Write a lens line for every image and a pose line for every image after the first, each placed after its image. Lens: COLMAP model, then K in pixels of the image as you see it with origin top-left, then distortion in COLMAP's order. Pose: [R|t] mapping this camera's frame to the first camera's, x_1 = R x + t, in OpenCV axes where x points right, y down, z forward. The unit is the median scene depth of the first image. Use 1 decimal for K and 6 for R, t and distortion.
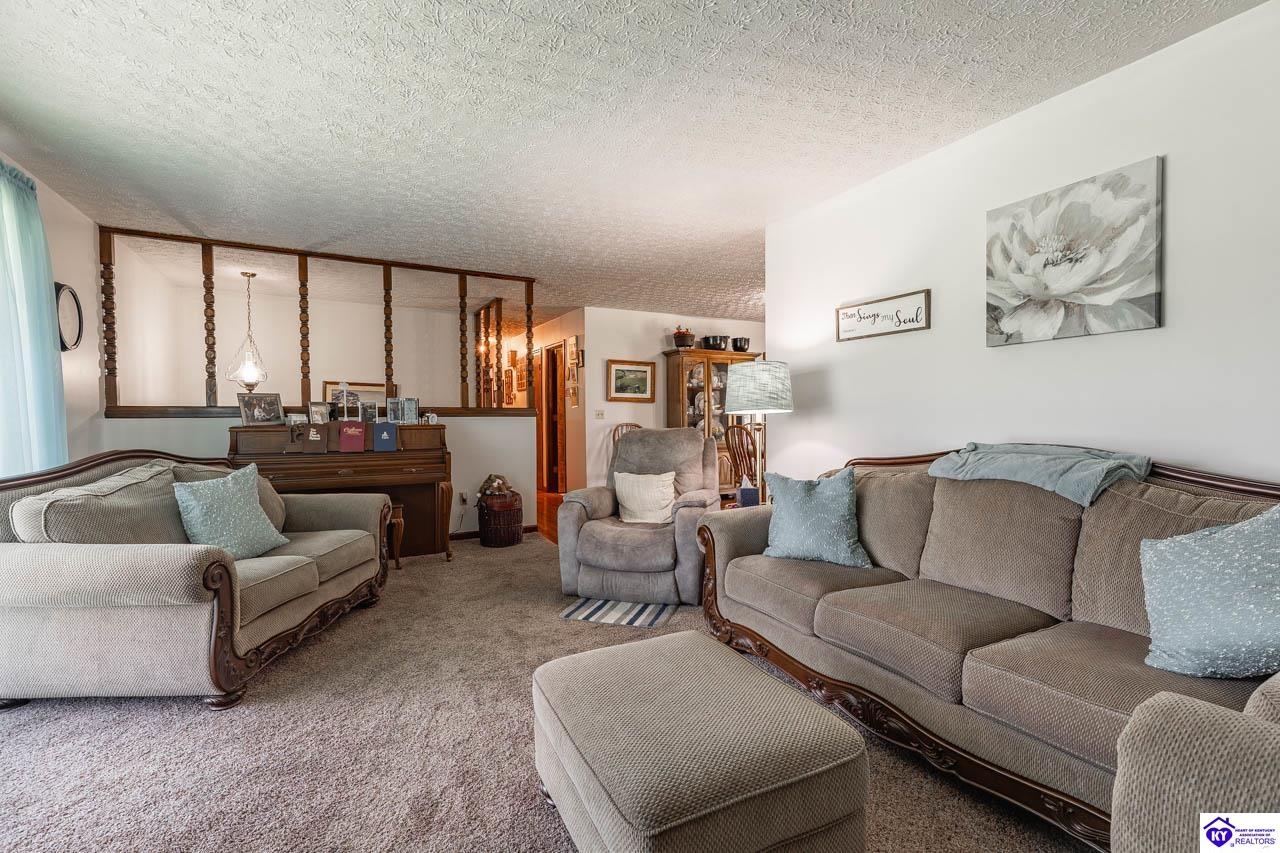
lens RADIAL K [[574.5, 0, 647.6], [0, 574.5, 423.5], [0, 0, 1]] dist [0.012341, -0.000651]
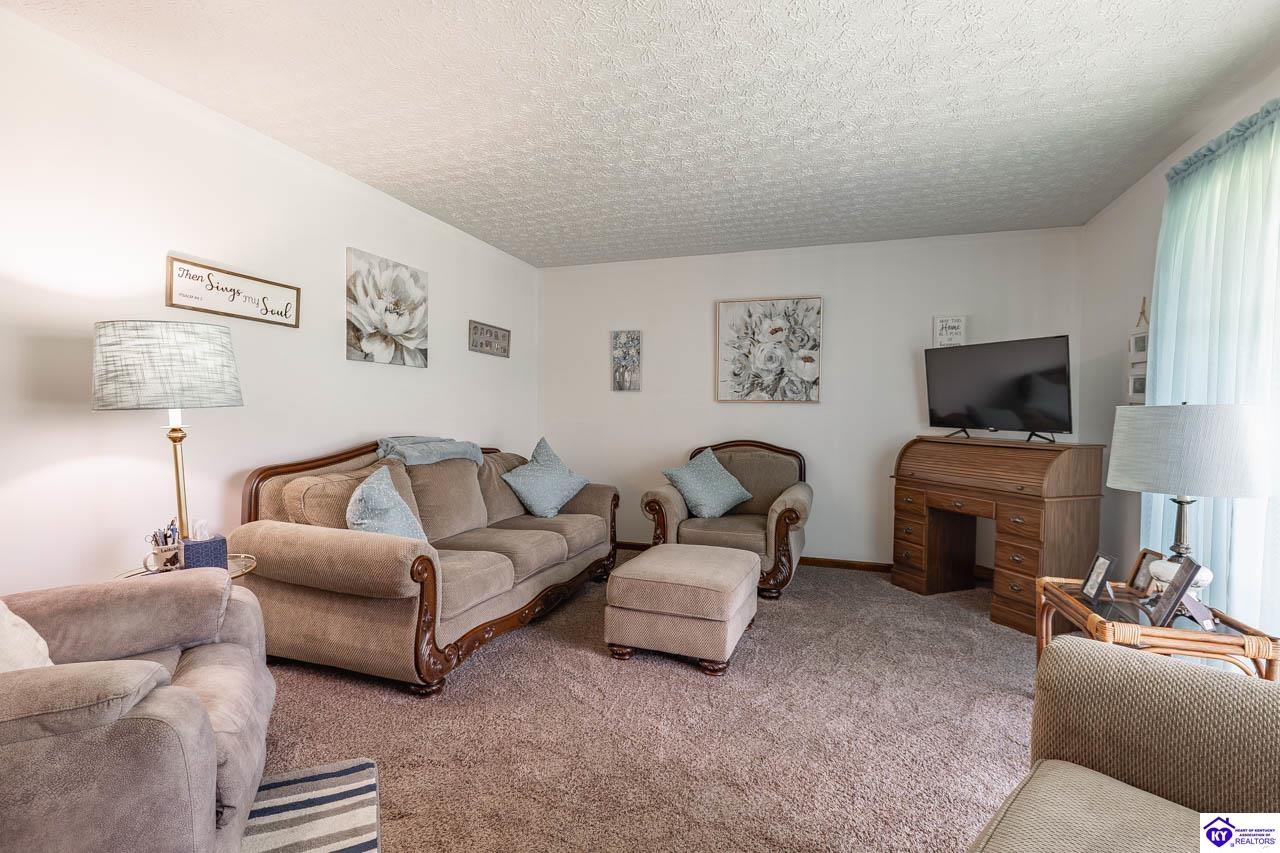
lens RADIAL K [[574.5, 0, 647.6], [0, 574.5, 423.5], [0, 0, 1]] dist [0.012341, -0.000651]
pose [[-0.673234, -0.020207, 0.739153, -0.494184], [-0.007306, 0.999760, 0.020677, -0.019412], [-0.739393, 0.008520, -0.673220, 0.927144]]
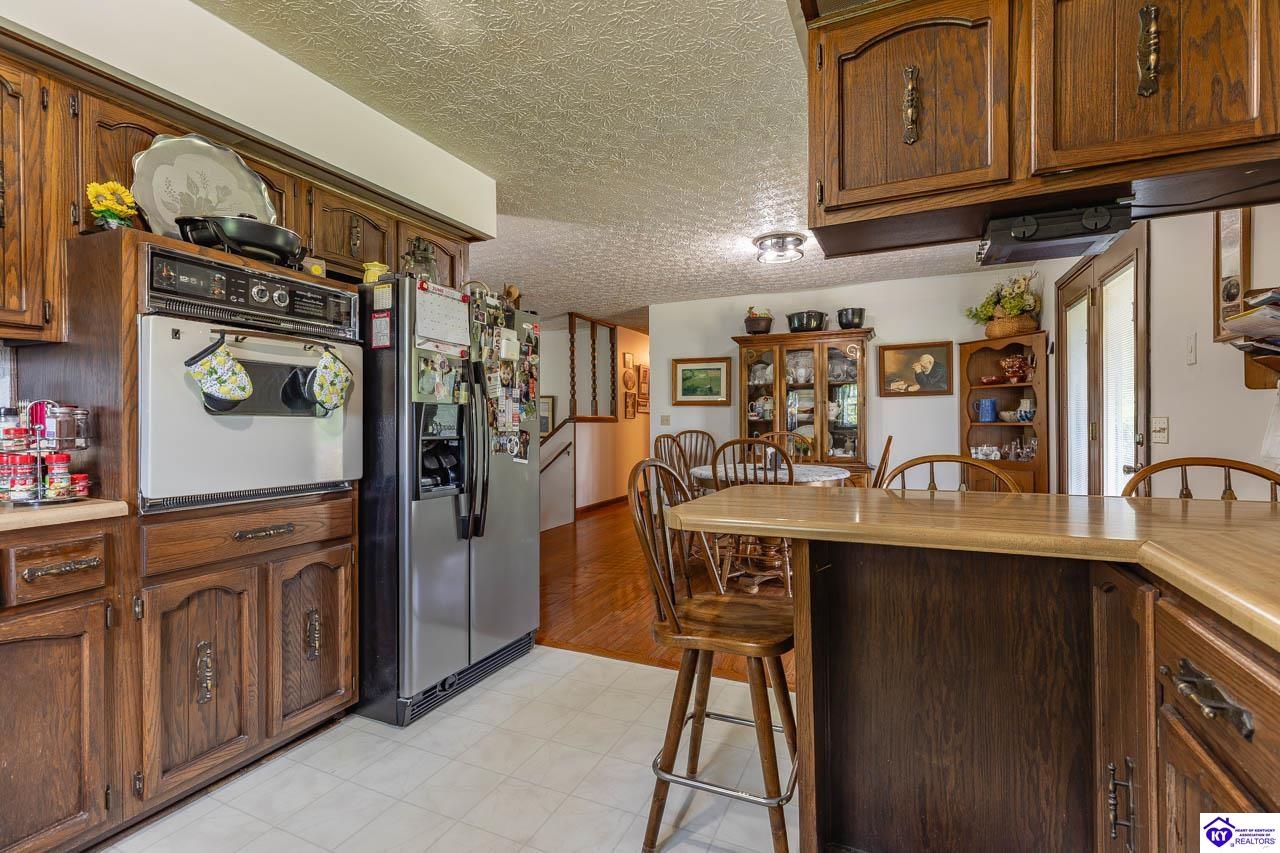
lens RADIAL K [[574.5, 0, 647.6], [0, 574.5, 423.5], [0, 0, 1]] dist [0.012341, -0.000651]
pose [[0.602288, 0.000549, -0.798279, 1.141037], [-0.008870, 0.999943, -0.006004, -0.009220], [0.798230, 0.010697, 0.602258, 0.774472]]
